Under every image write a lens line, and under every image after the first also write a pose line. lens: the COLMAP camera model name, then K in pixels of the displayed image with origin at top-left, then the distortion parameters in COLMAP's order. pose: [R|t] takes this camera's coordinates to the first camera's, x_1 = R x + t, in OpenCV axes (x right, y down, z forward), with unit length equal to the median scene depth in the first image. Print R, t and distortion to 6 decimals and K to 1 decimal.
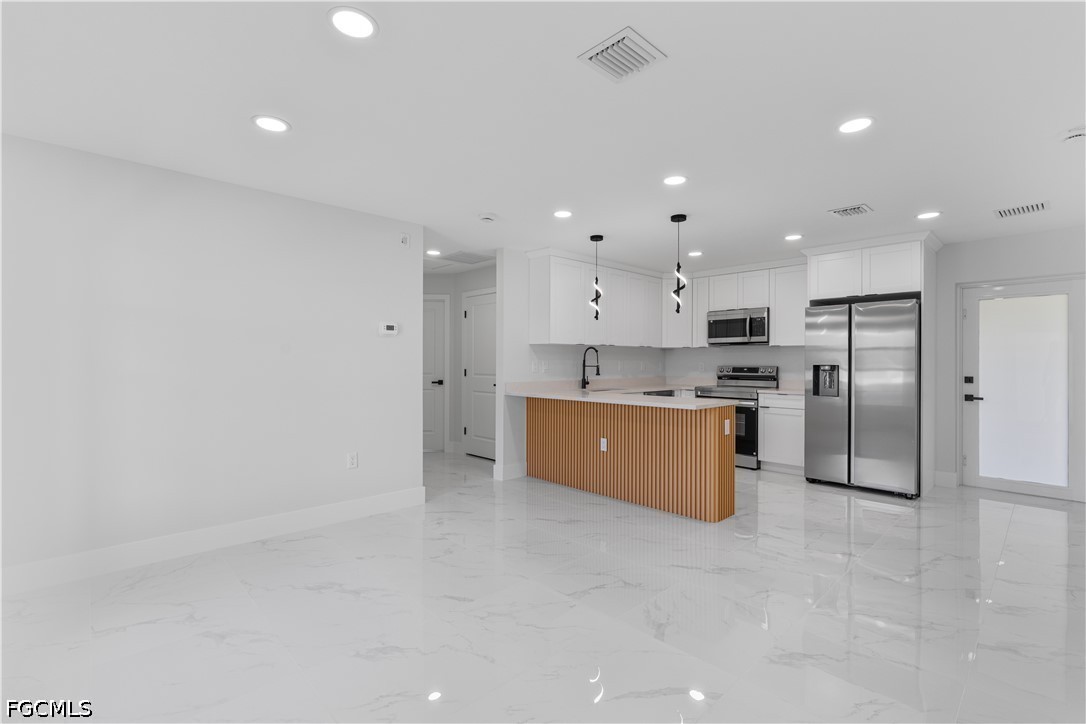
lens RADIAL K [[483.5, 0, 544.9], [0, 483.5, 359.4], [0, 0, 1]] dist [-0.010982, 0.000721]
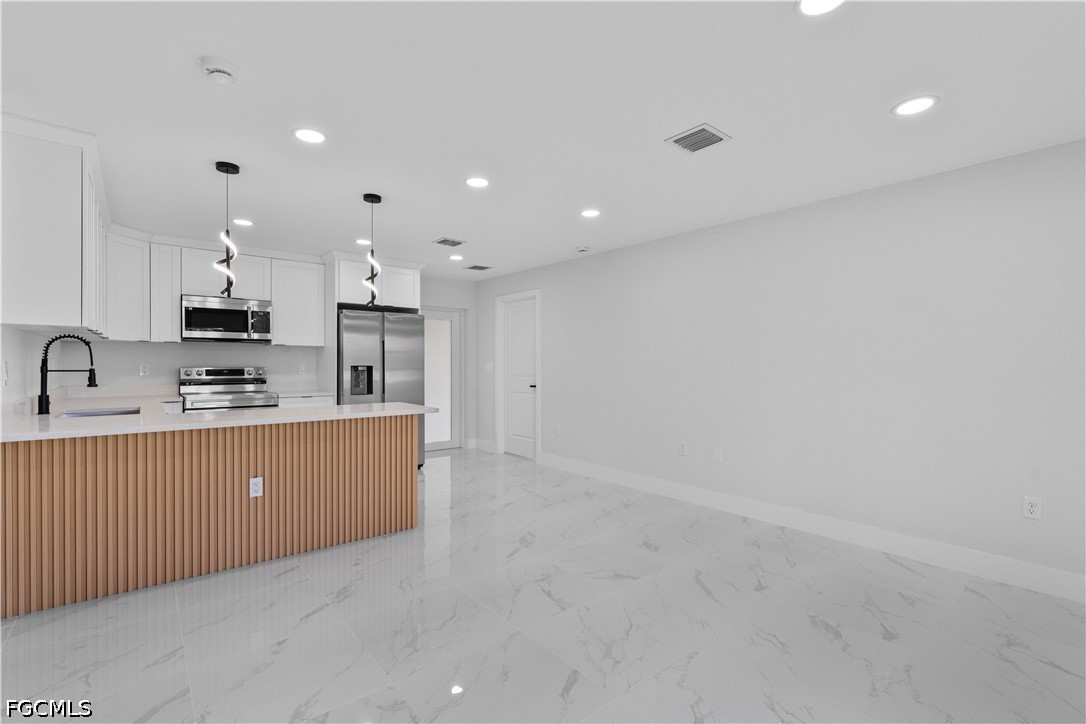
lens RADIAL K [[491.8, 0, 547.2], [0, 491.8, 365.8], [0, 0, 1]] dist [-0.009382, 0.000140]
pose [[0.066996, -0.007404, 0.997726, -0.461800], [-0.008547, 0.999932, 0.007994, -0.000319], [-0.997717, -0.009063, 0.066929, 0.488954]]
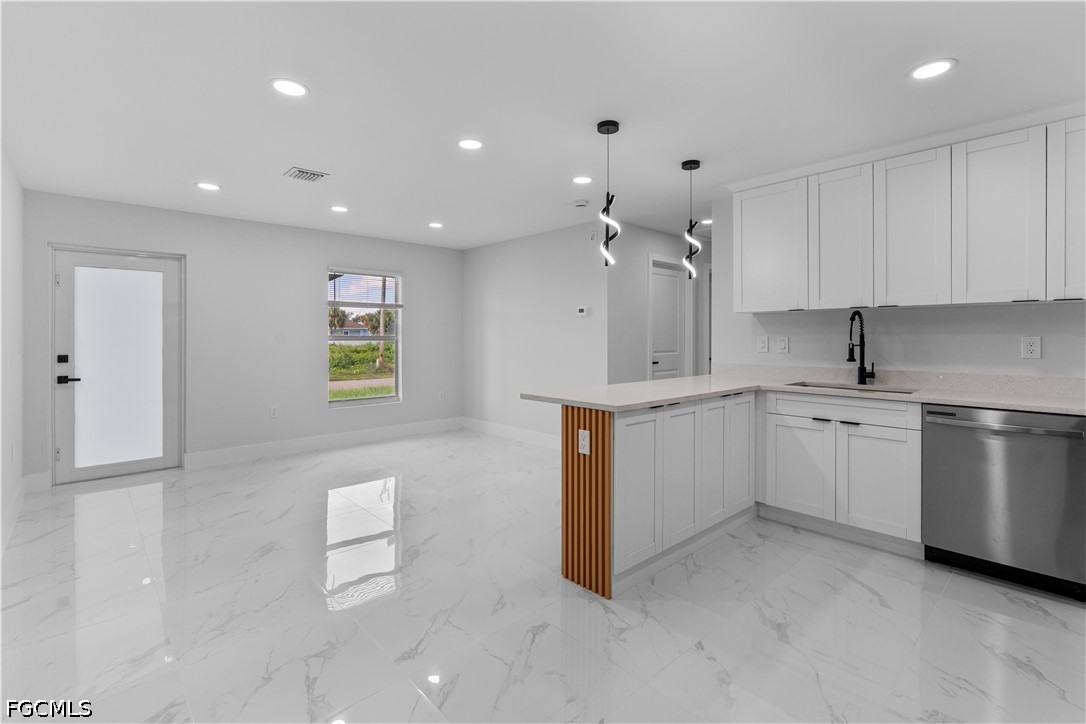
lens RADIAL K [[498.7, 0, 538.7], [0, 498.7, 335.0], [0, 0, 1]] dist [0.000587, -0.000257]
pose [[-0.014748, -0.005814, -0.999874, 0.774585], [0.004778, 0.999971, -0.005885, 0.003666], [0.999880, -0.004865, -0.014719, 0.713932]]
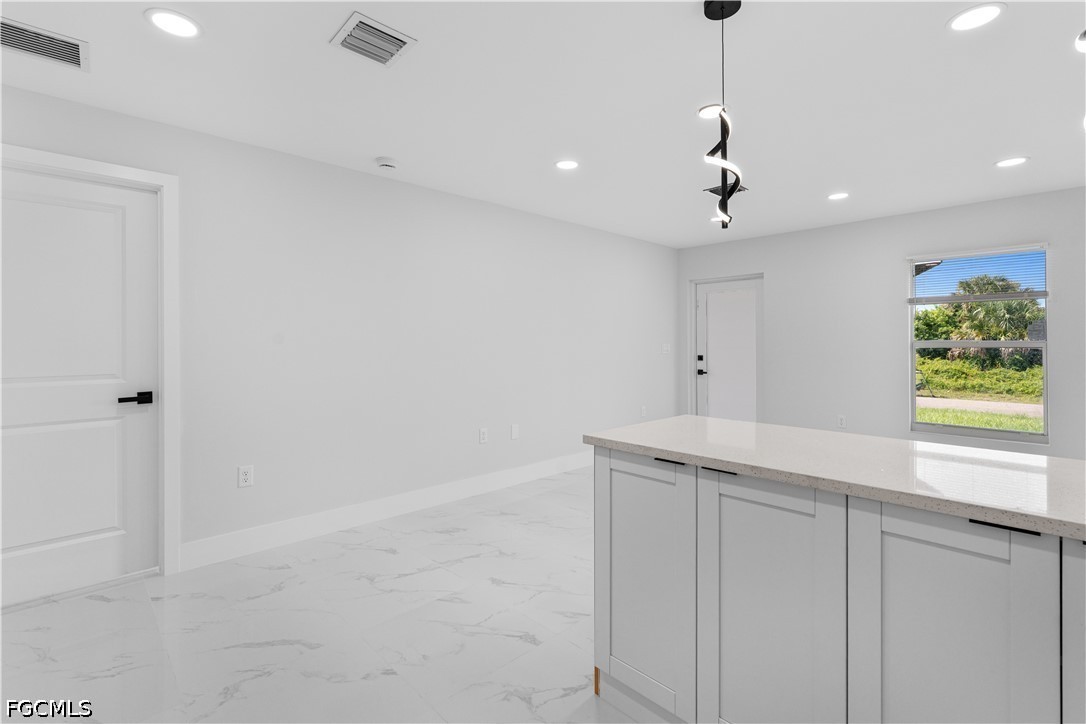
lens RADIAL K [[496.1, 0, 542.4], [0, 496.1, 340.7], [0, 0, 1]] dist [-0.002422, 0.000271]
pose [[-0.999988, -0.000531, -0.004821, 0.342558], [-0.000479, 0.999942, -0.010752, 0.005892], [0.004827, -0.010750, -0.999931, 1.122245]]
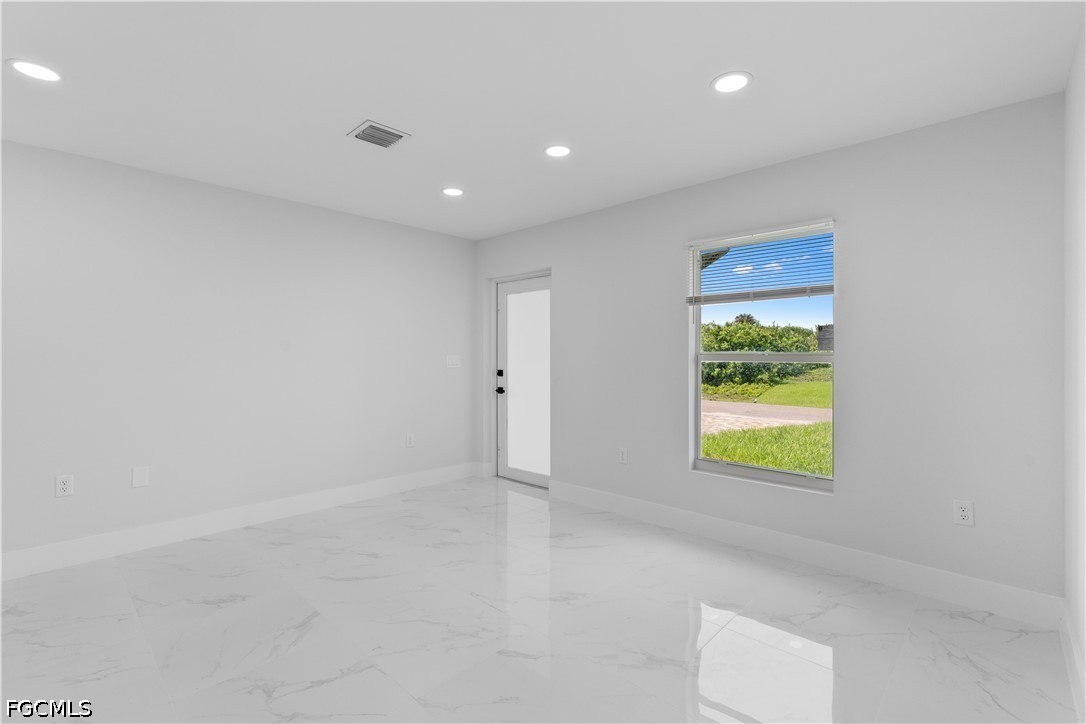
lens RADIAL K [[483.5, 0, 544.9], [0, 483.5, 359.4], [0, 0, 1]] dist [-0.010982, 0.000721]
pose [[-0.998515, -0.002777, -0.054412, -0.089520], [-0.002946, 0.999991, 0.003016, 0.003691], [0.054403, 0.003172, -0.998514, 0.885734]]
